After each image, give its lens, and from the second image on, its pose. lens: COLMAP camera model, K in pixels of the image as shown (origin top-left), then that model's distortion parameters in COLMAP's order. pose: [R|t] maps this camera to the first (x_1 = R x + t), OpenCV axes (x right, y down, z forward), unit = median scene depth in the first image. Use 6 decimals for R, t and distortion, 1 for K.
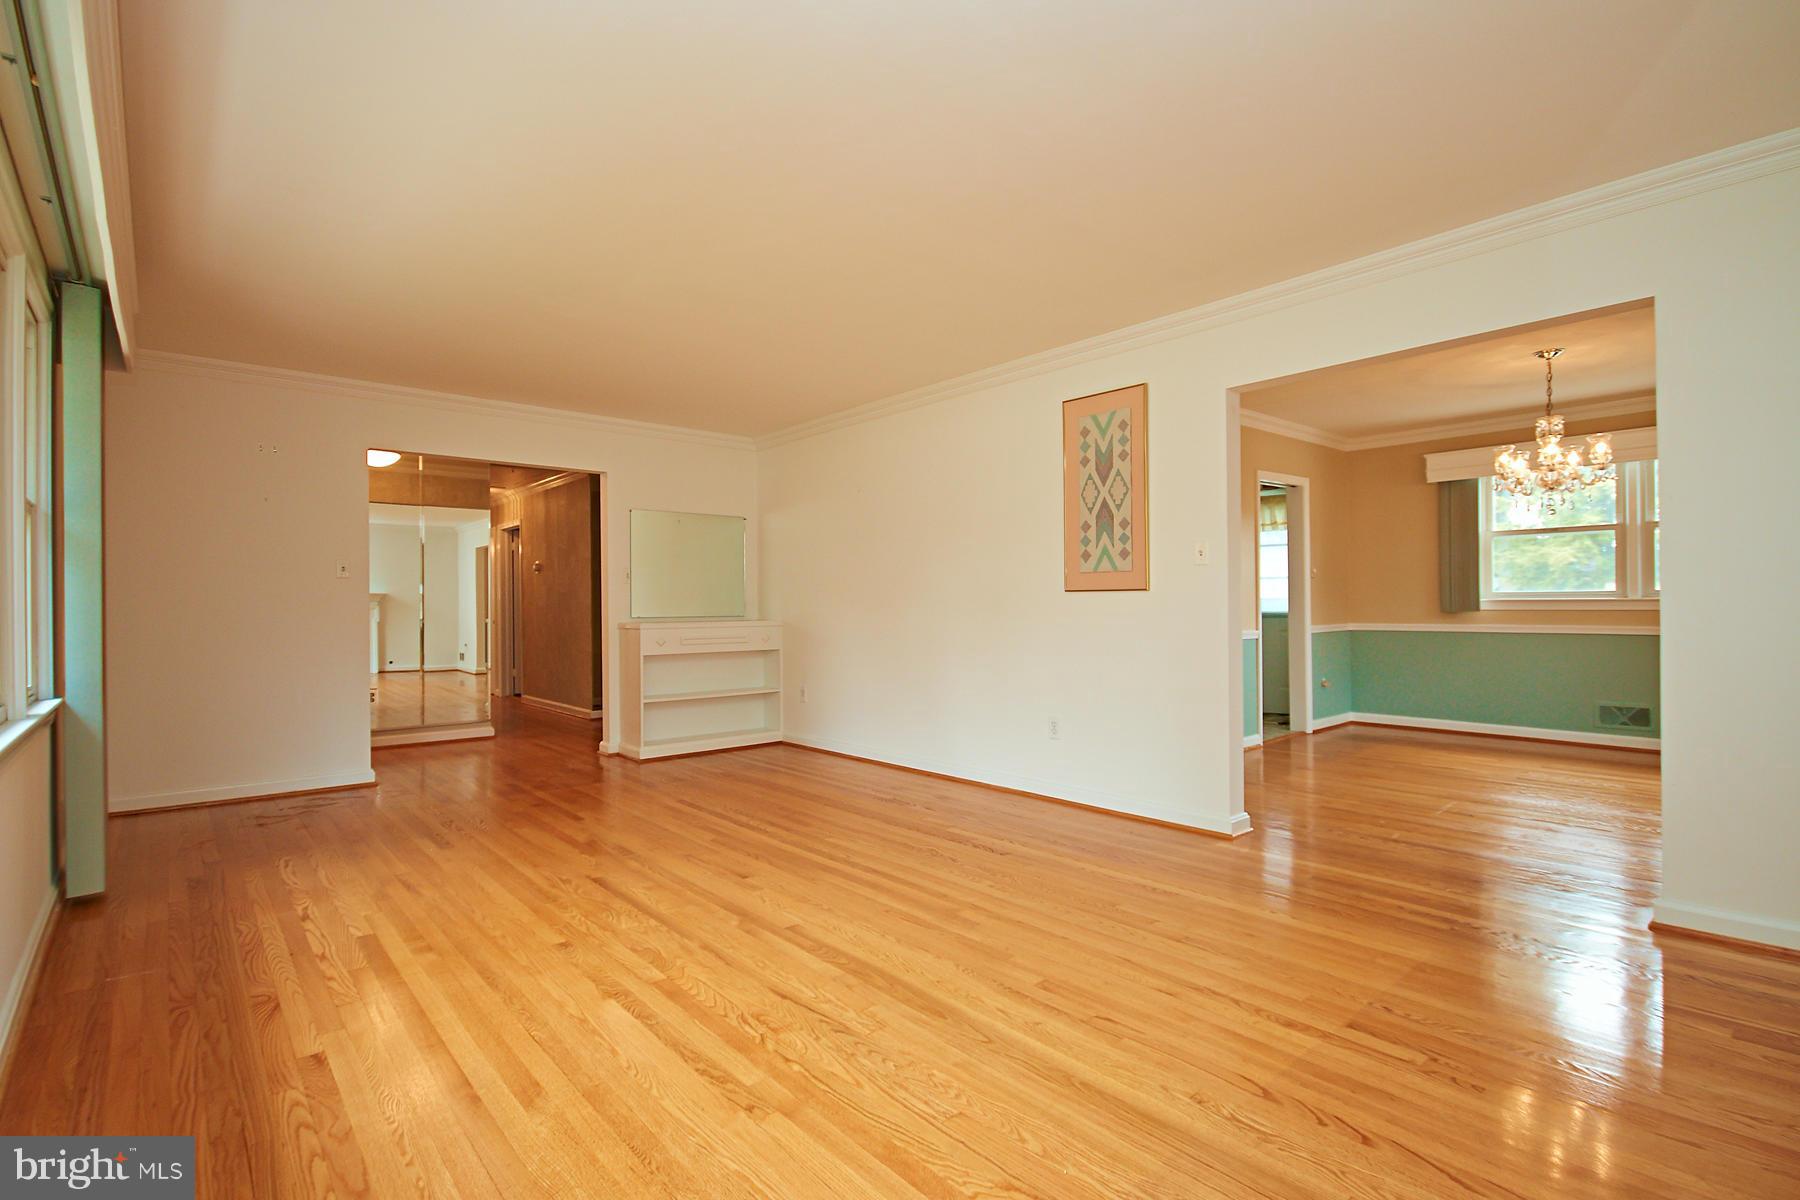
lens RADIAL K [[839.6, 0, 911.4], [0, 839.6, 605.1], [0, 0, 1]] dist [-0.007333, -0.001223]
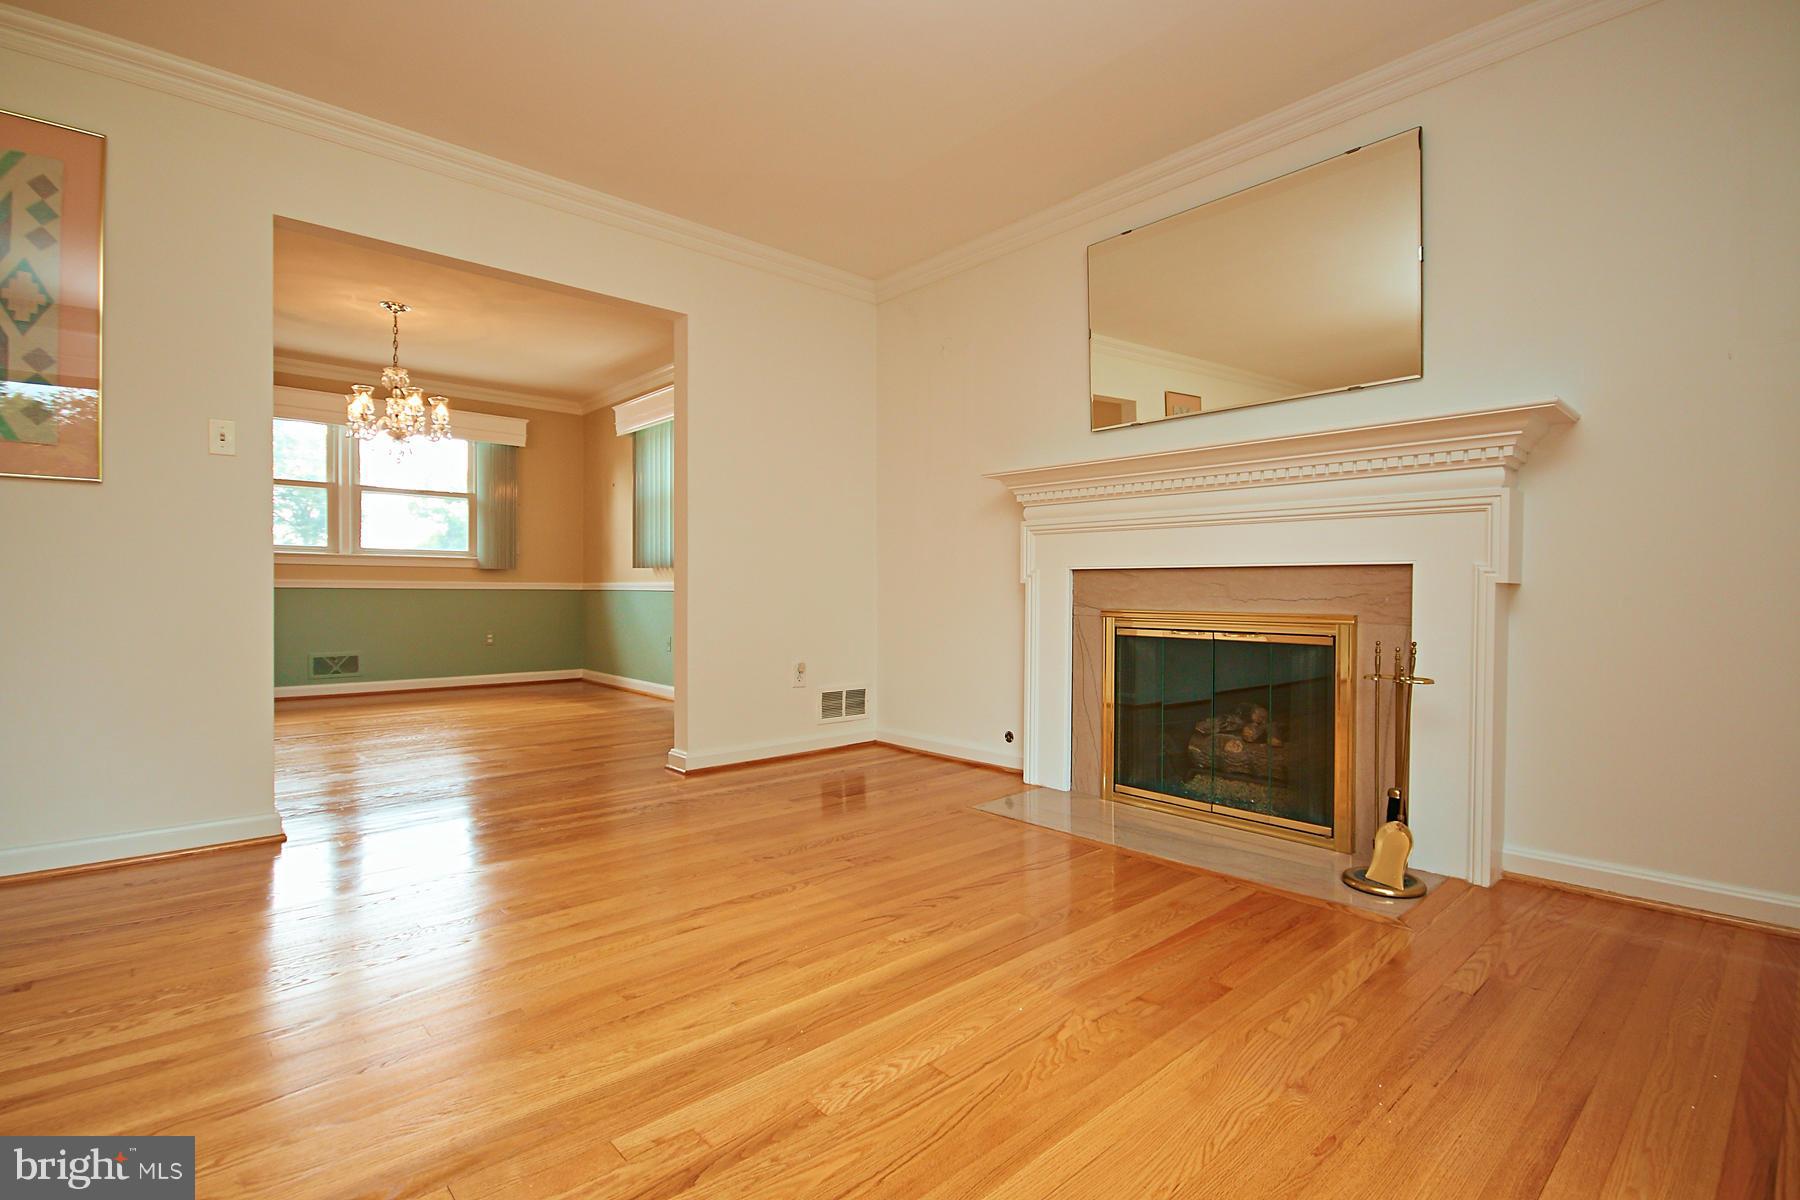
lens RADIAL K [[839.6, 0, 909.9], [0, 839.6, 598.6], [0, 0, 1]] dist [-0.007333, -0.001223]
pose [[-0.020560, -0.005021, 0.999776, -0.399203], [-0.004512, 0.999978, 0.004930, 0.072705], [-0.999778, -0.004409, -0.020583, 0.538512]]
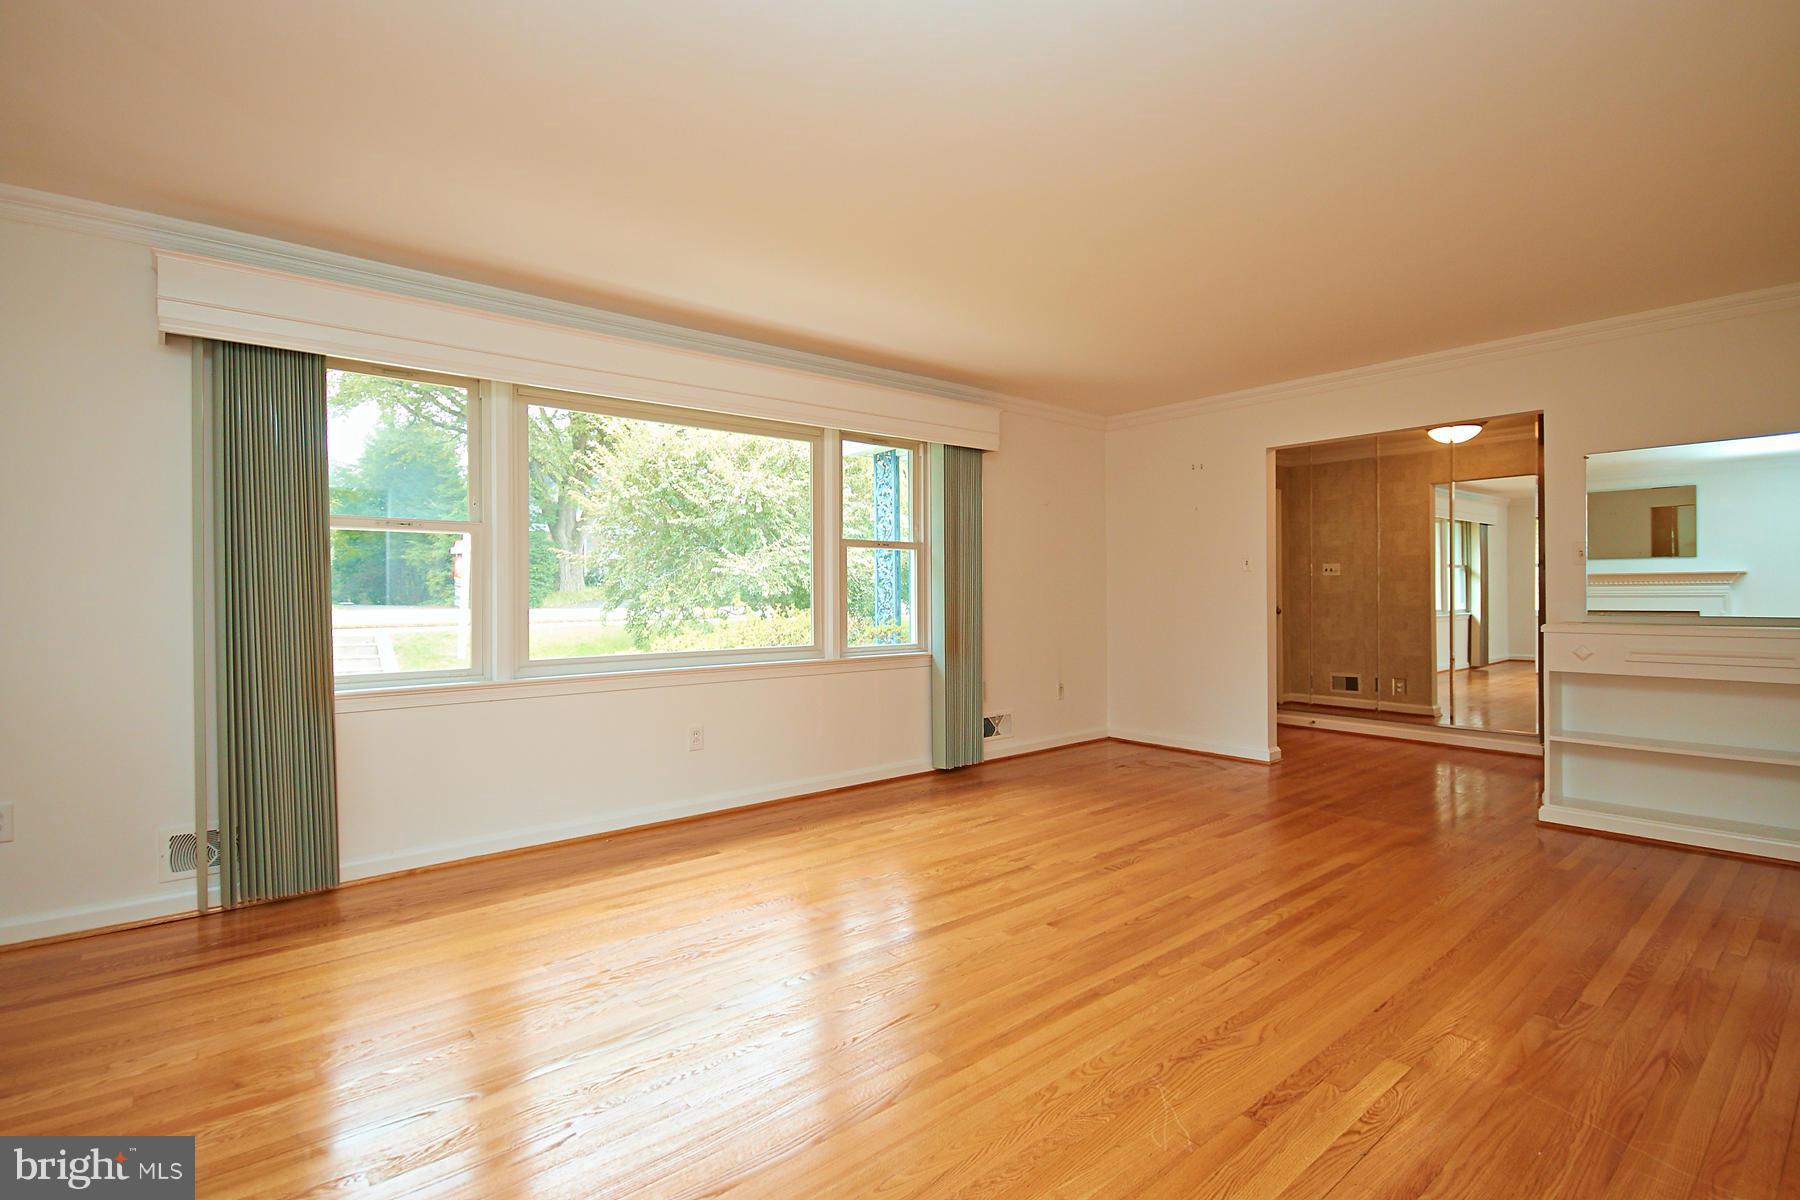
lens RADIAL K [[839.6, 0, 917.8], [0, 839.6, 603.9], [0, 0, 1]] dist [-0.007333, -0.001223]
pose [[-0.017359, 0.019902, -0.999651, 0.654901], [0.009069, 0.999764, 0.019747, -0.022981], [0.999808, -0.008723, -0.017536, 0.874966]]
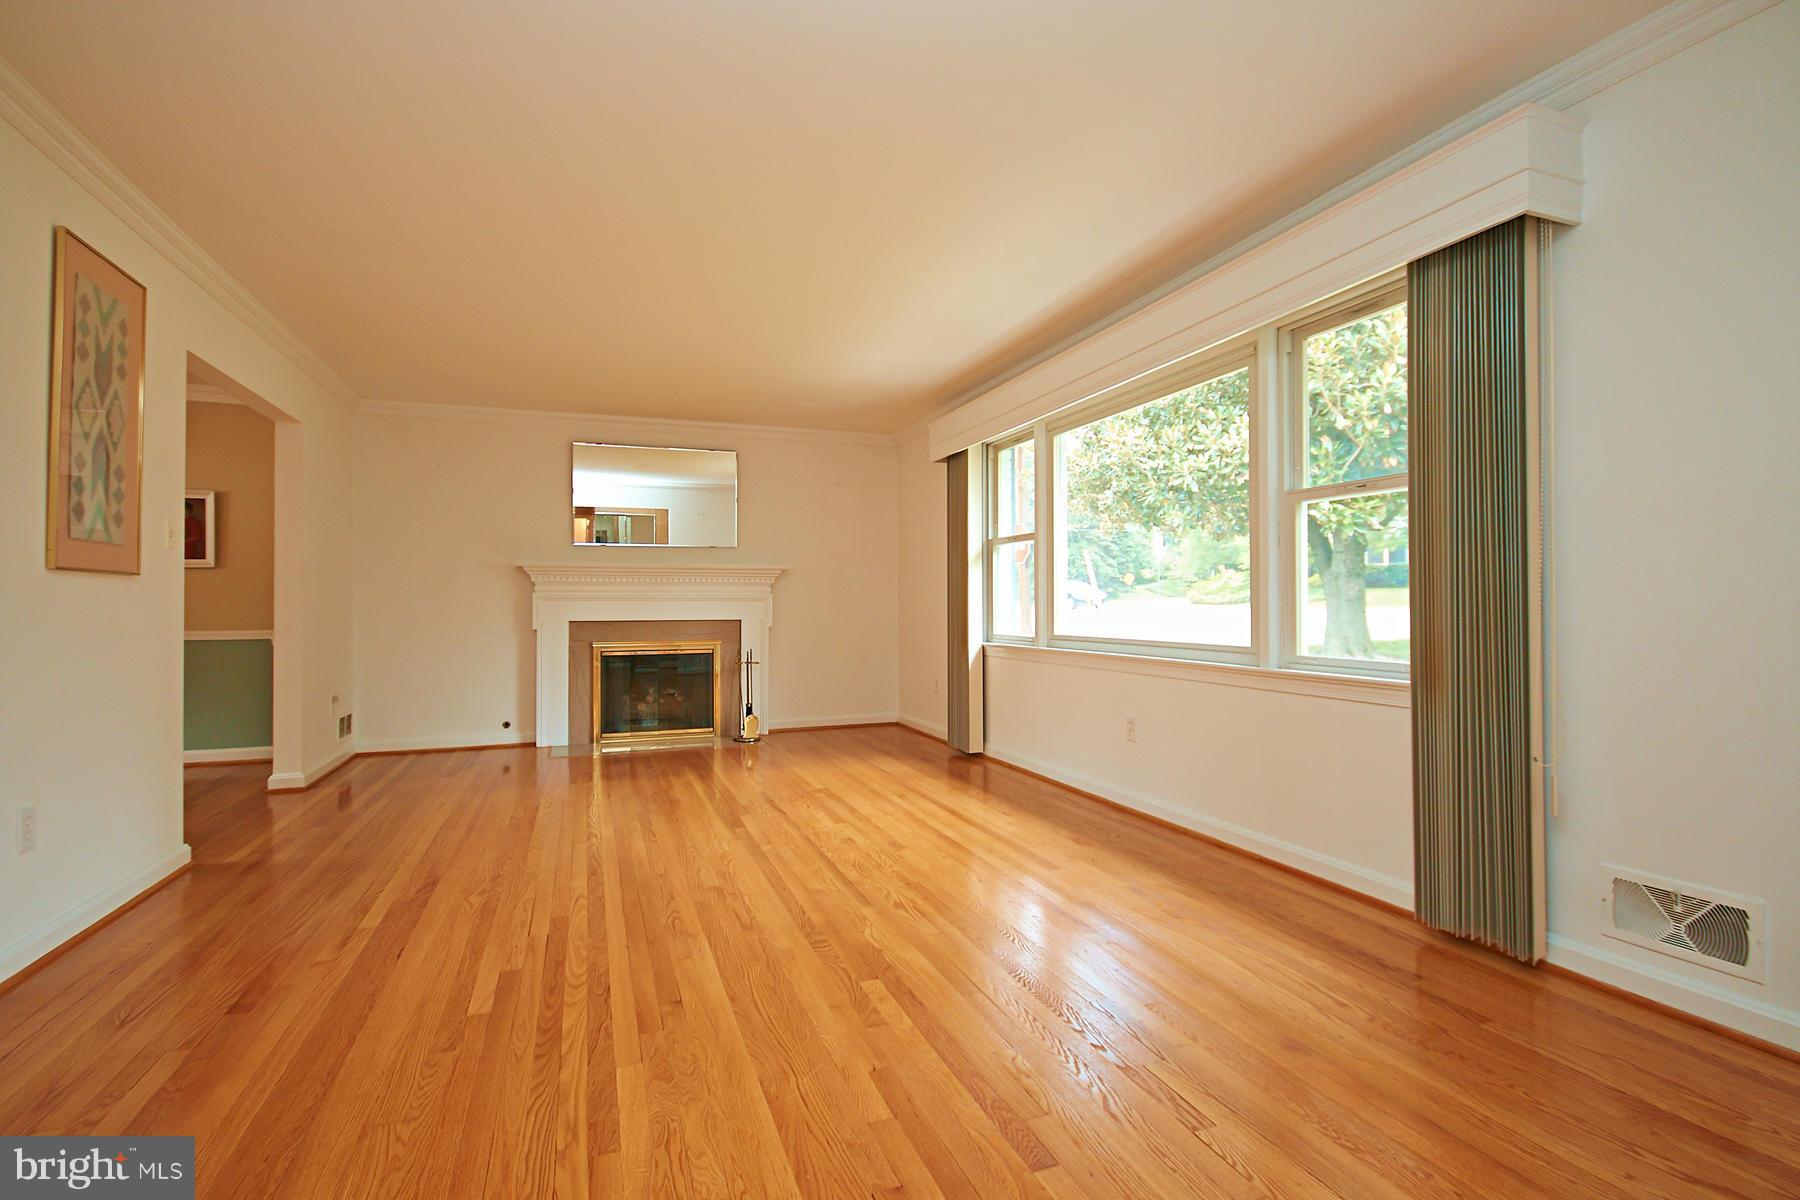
lens RADIAL K [[839.6, 0, 900.9], [0, 839.6, 601.2], [0, 0, 1]] dist [-0.007333, -0.001223]
pose [[-0.934365, 0.014691, 0.356013, -0.712428], [0.012364, 0.999885, -0.008813, 0.022007], [-0.356102, -0.003833, -0.934439, 1.775192]]
